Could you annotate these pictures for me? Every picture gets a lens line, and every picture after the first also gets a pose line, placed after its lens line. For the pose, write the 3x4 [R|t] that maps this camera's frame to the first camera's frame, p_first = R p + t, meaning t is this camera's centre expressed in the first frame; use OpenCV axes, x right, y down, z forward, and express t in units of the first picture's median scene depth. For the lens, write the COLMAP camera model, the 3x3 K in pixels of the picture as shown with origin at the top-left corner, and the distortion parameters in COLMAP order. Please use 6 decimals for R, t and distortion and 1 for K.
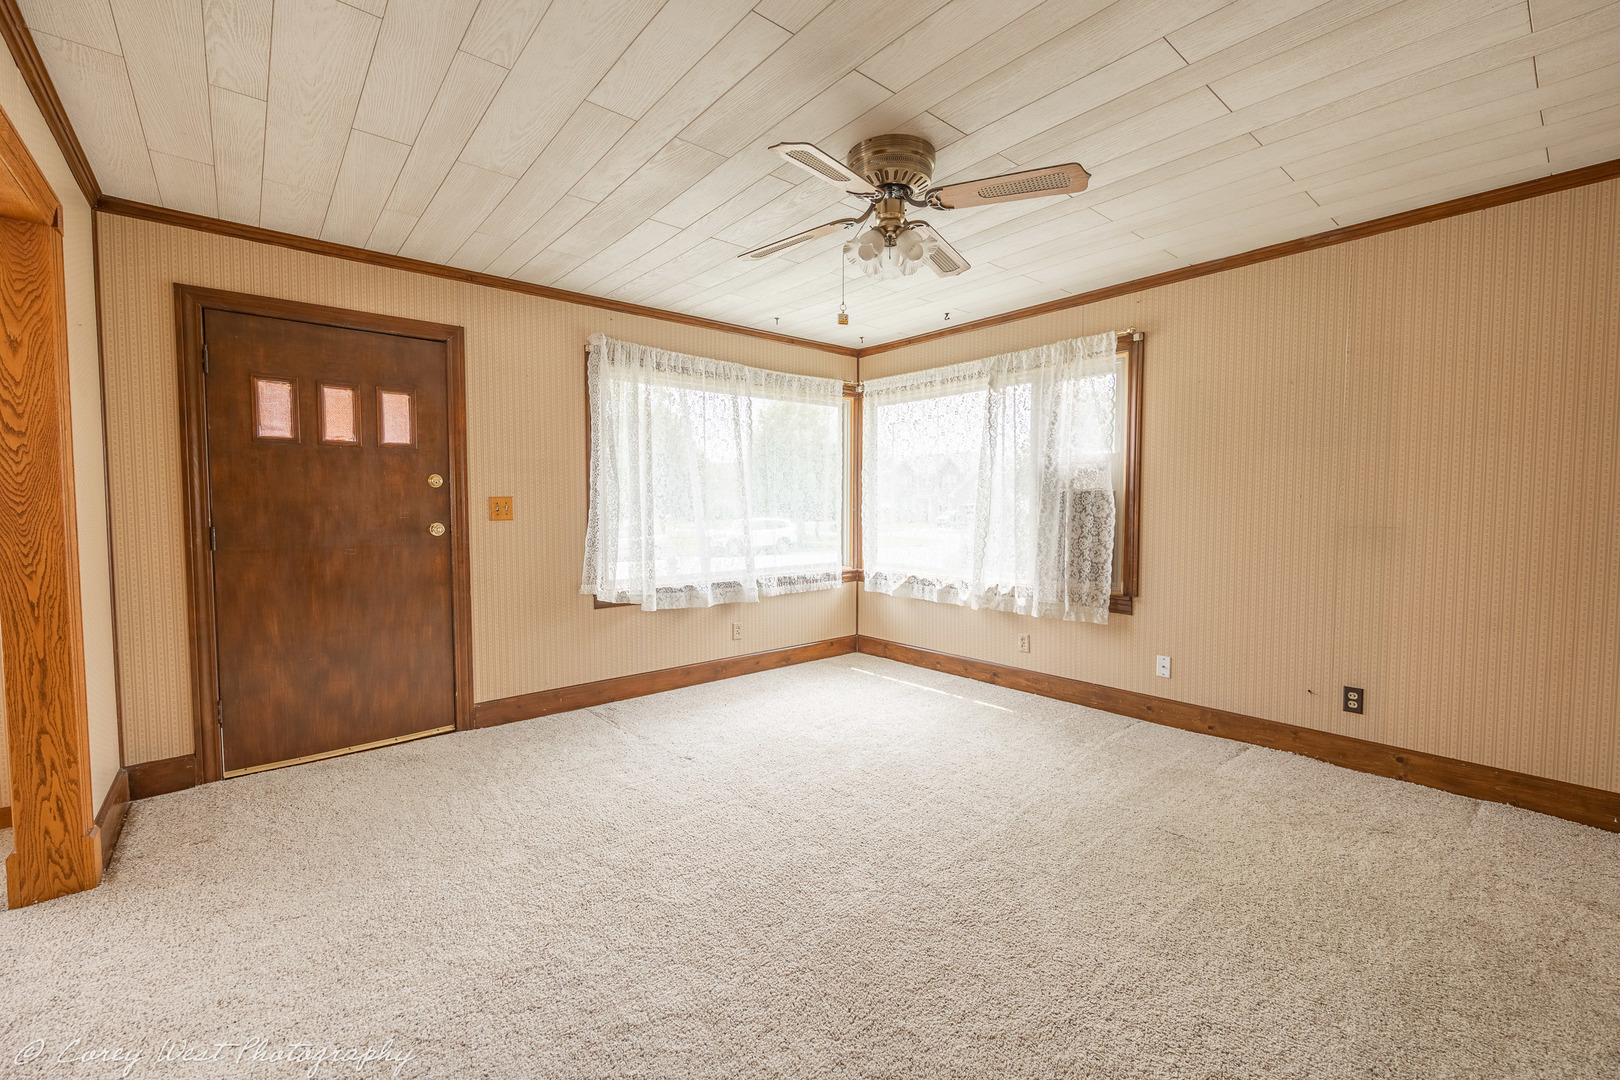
lens RADIAL K [[666.4, 0, 806.6], [0, 666.4, 540.8], [0, 0, 1]] dist [-0.000814, -0.000803]
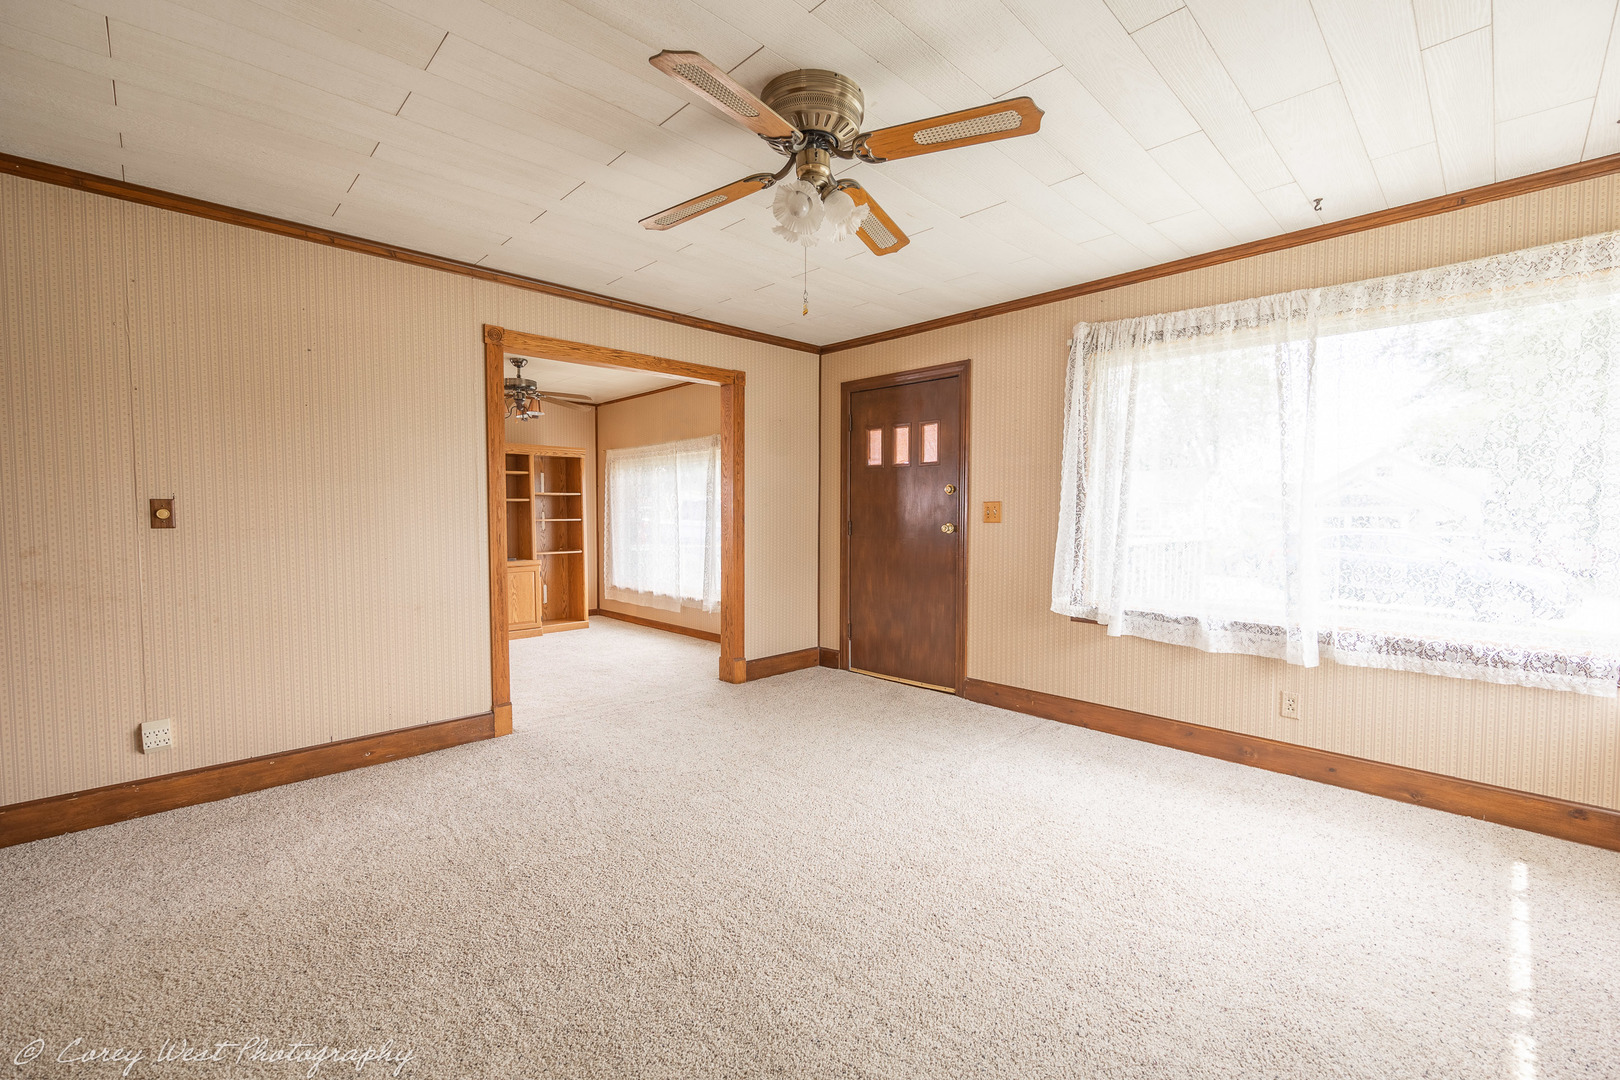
lens RADIAL K [[666.4, 0, 806.6], [0, 666.4, 540.8], [0, 0, 1]] dist [-0.000814, -0.000803]
pose [[0.074757, 0.051516, -0.995870, 0.672564], [-0.054914, 0.997362, 0.047470, -0.038536], [0.995689, 0.051139, 0.077389, 0.642024]]
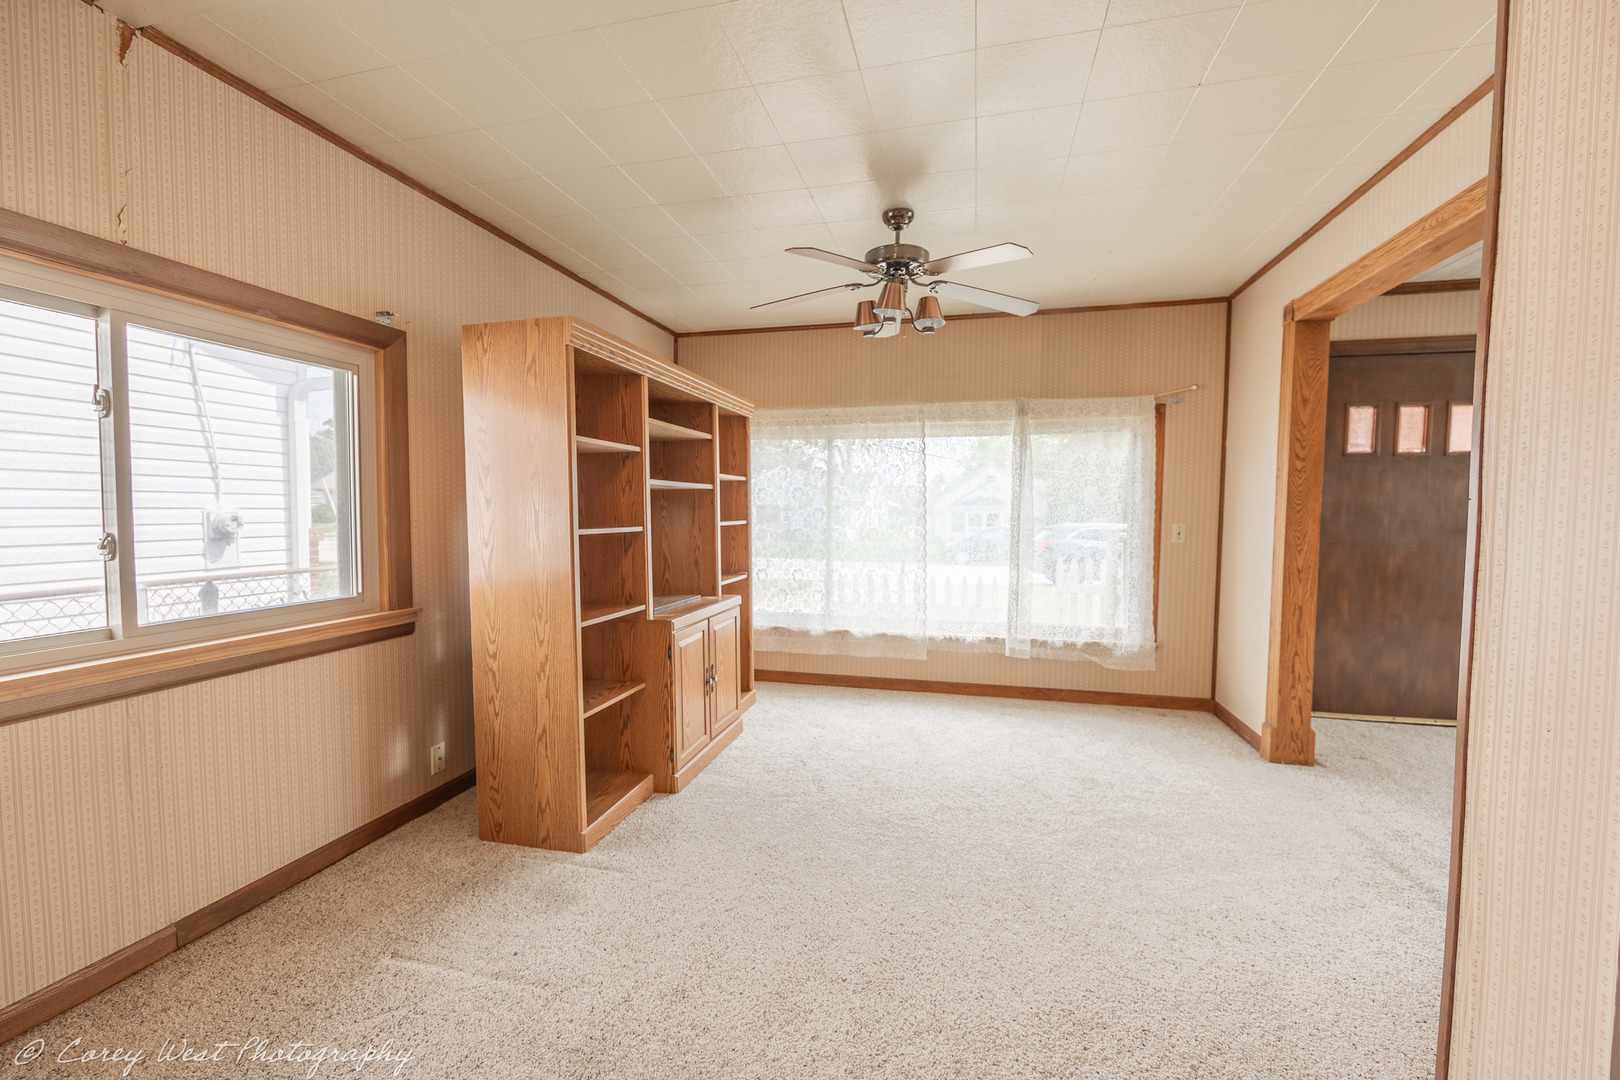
lens RADIAL K [[657.9, 0, 810.0], [0, 657.9, 540.0], [0, 0, 1]] dist [-0.002160, -0.000171]
pose [[0.586199, 0.048516, -0.808713, -0.354122], [-0.053471, 0.998346, 0.021133, 0.031826], [0.808400, 0.030855, 0.587824, -0.473785]]
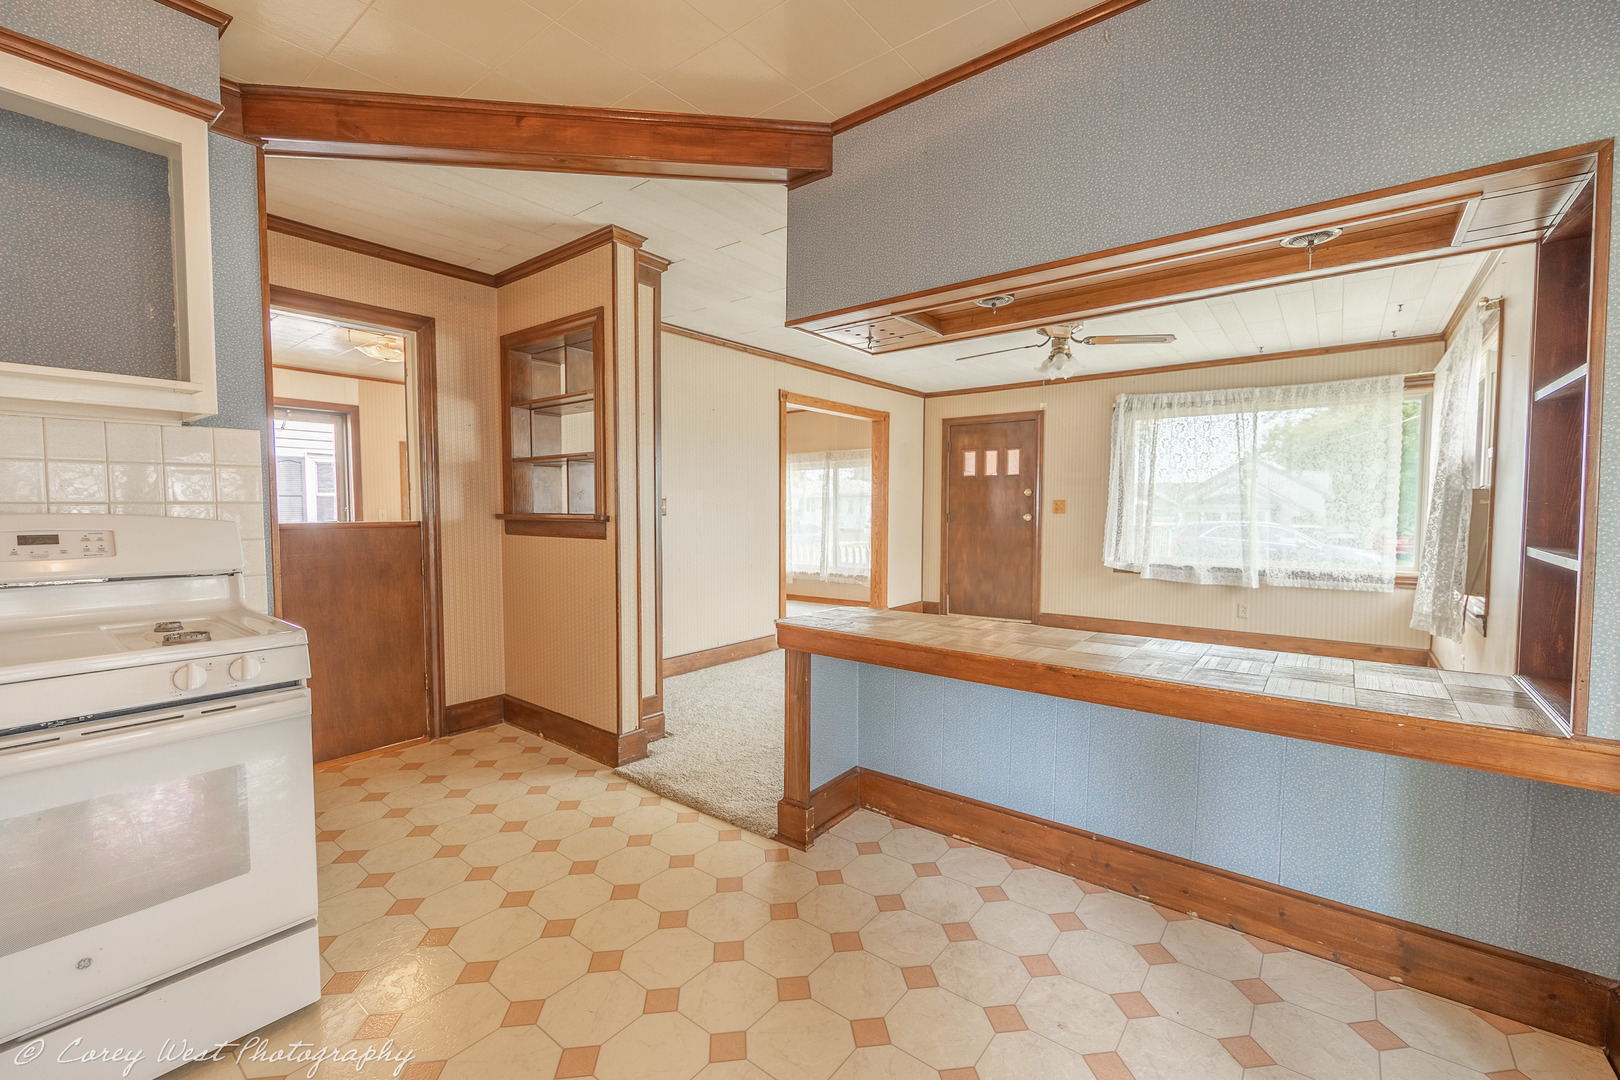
lens RADIAL K [[657.9, 0, 810.0], [0, 657.9, 540.0], [0, 0, 1]] dist [-0.002160, -0.000171]
pose [[0.203104, 0.054966, -0.977613, 1.195503], [-0.053443, 0.997557, 0.044984, -0.003334], [0.977698, 0.043111, 0.205545, -0.008878]]
